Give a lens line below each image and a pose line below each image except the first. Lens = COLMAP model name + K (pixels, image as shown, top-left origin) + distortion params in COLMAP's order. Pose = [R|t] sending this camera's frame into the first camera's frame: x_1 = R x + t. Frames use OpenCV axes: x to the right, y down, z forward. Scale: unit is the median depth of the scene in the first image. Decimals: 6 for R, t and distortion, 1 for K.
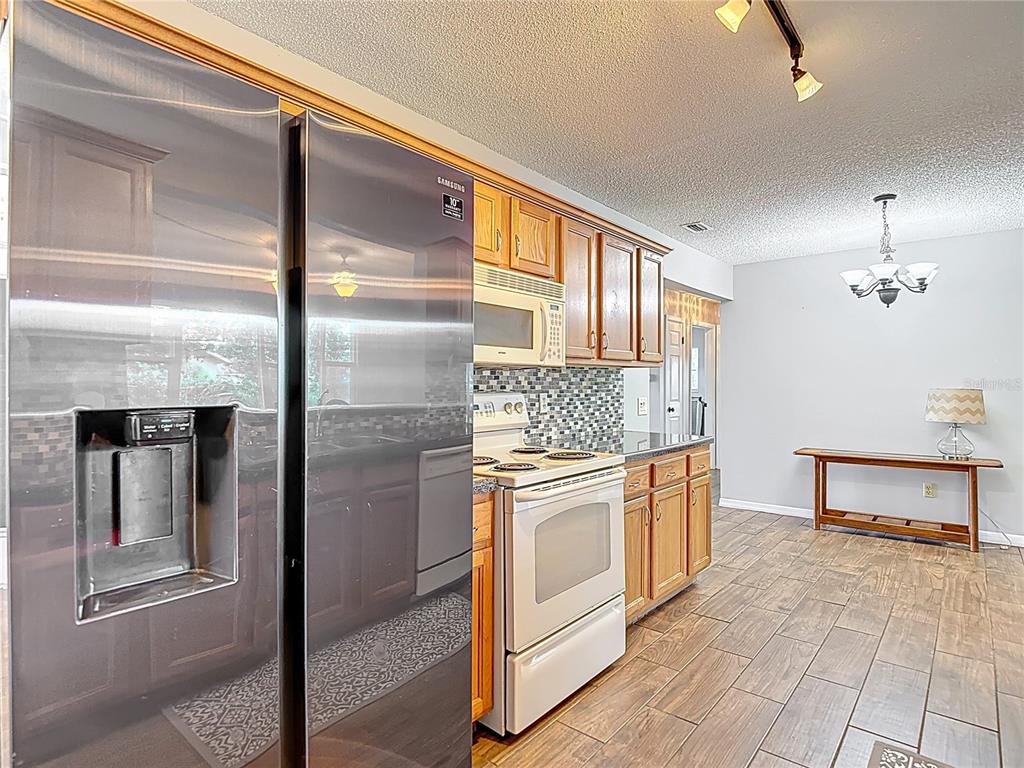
lens RADIAL K [[552.3, 0, 516.4], [0, 552.3, 386.6], [0, 0, 1]] dist [-0.004415, -0.006849]
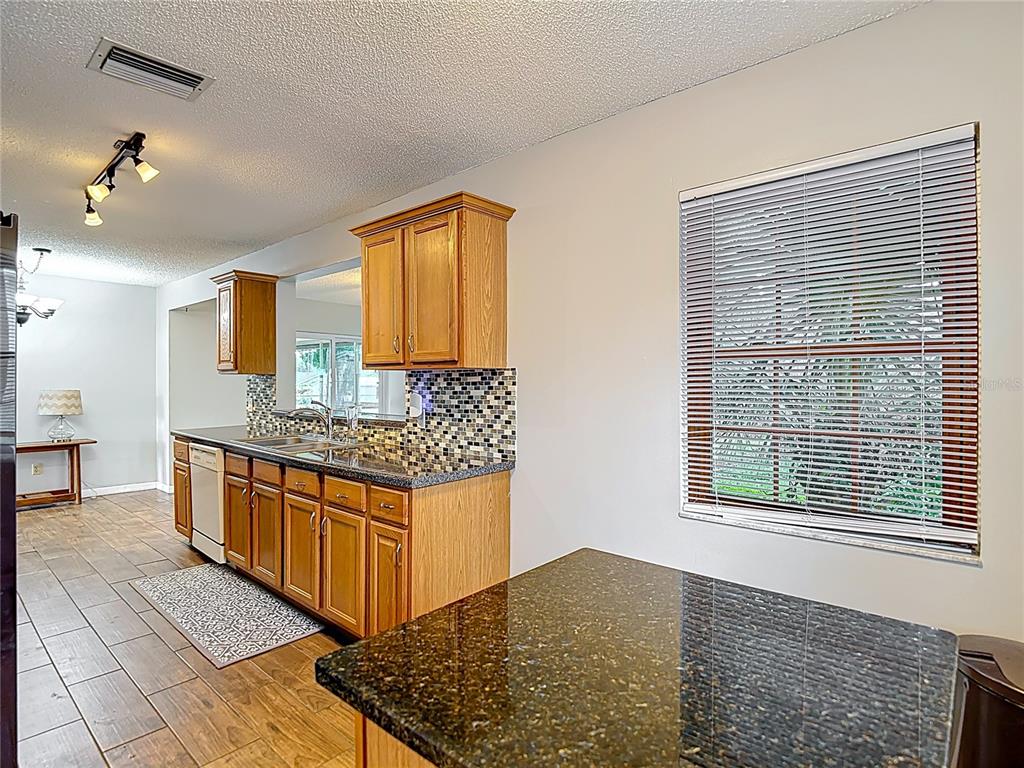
lens RADIAL K [[552.3, 0, 514.9], [0, 552.3, 386.8], [0, 0, 1]] dist [-0.004415, -0.006849]
pose [[0.036038, -0.004410, 0.999341, -0.545915], [-0.003432, 0.999984, 0.004537, -0.014971], [-0.999345, -0.003594, 0.036022, -0.182353]]
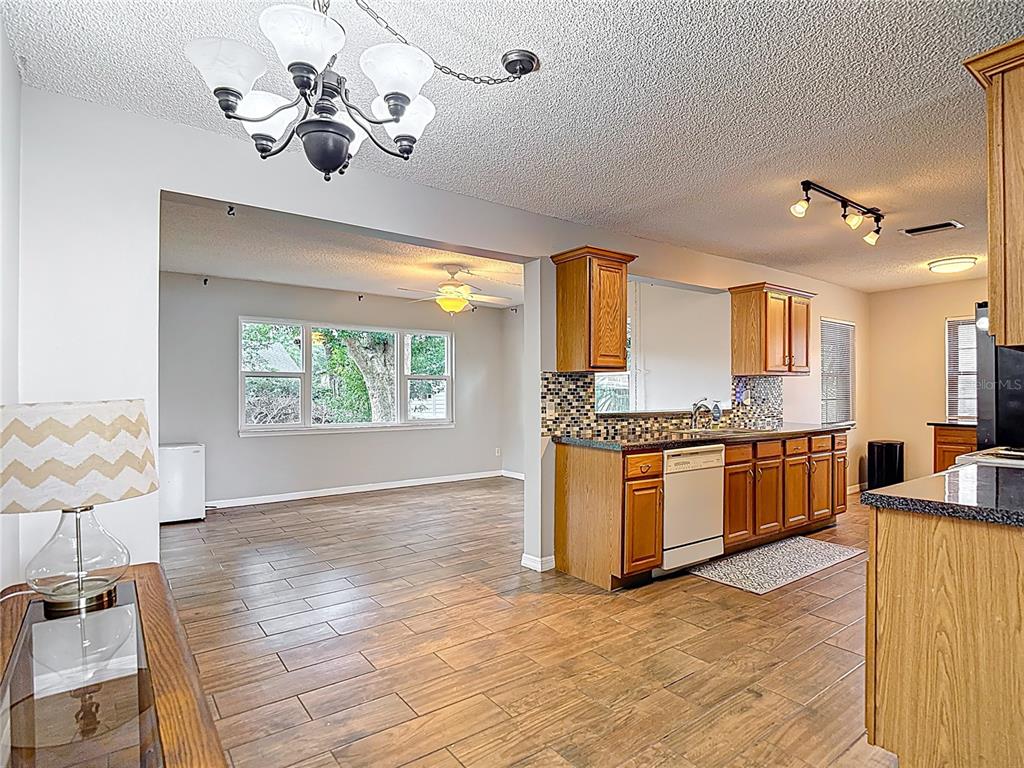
lens RADIAL K [[552.3, 0, 506.0], [0, 552.3, 387.2], [0, 0, 1]] dist [-0.004415, -0.006849]
pose [[-0.970357, 0.000930, 0.241673, 0.474427], [0.000376, 0.999997, -0.002337, -0.005409], [-0.241674, -0.002177, -0.970355, 1.349280]]
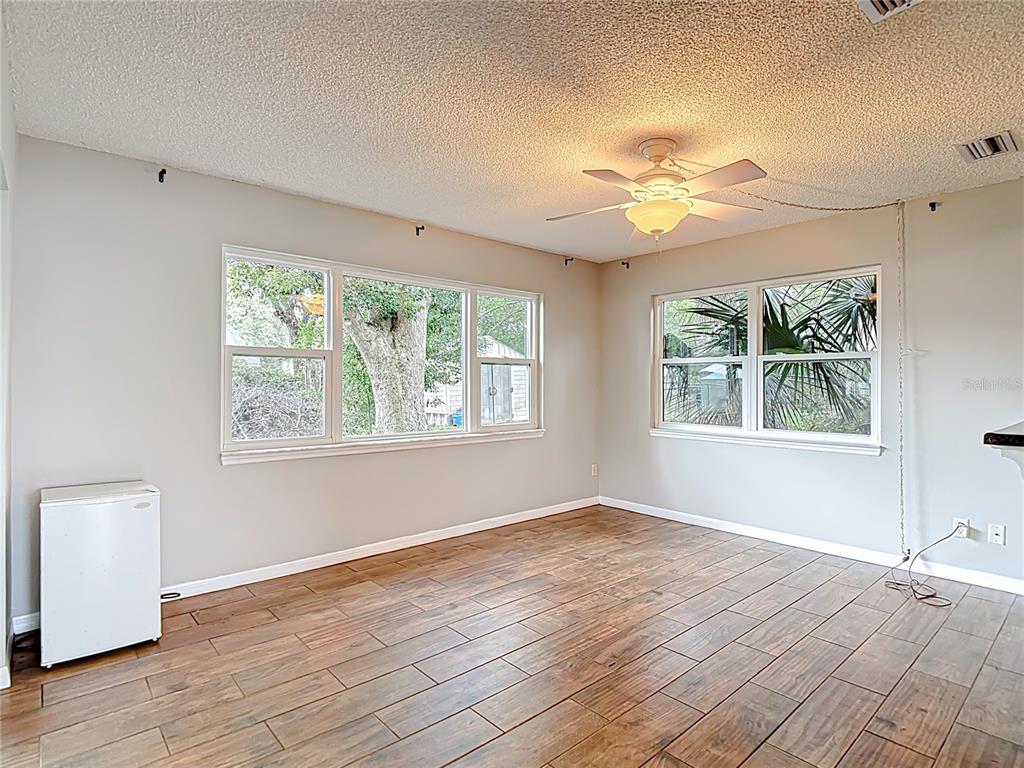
lens RADIAL K [[552.3, 0, 508.9], [0, 552.3, 382.7], [0, 0, 1]] dist [-0.004415, -0.006849]
pose [[-0.987607, -0.004271, 0.156886, 0.958150], [-0.002451, 0.999927, 0.011790, -0.009979], [-0.156925, 0.011259, -0.987546, 0.845602]]
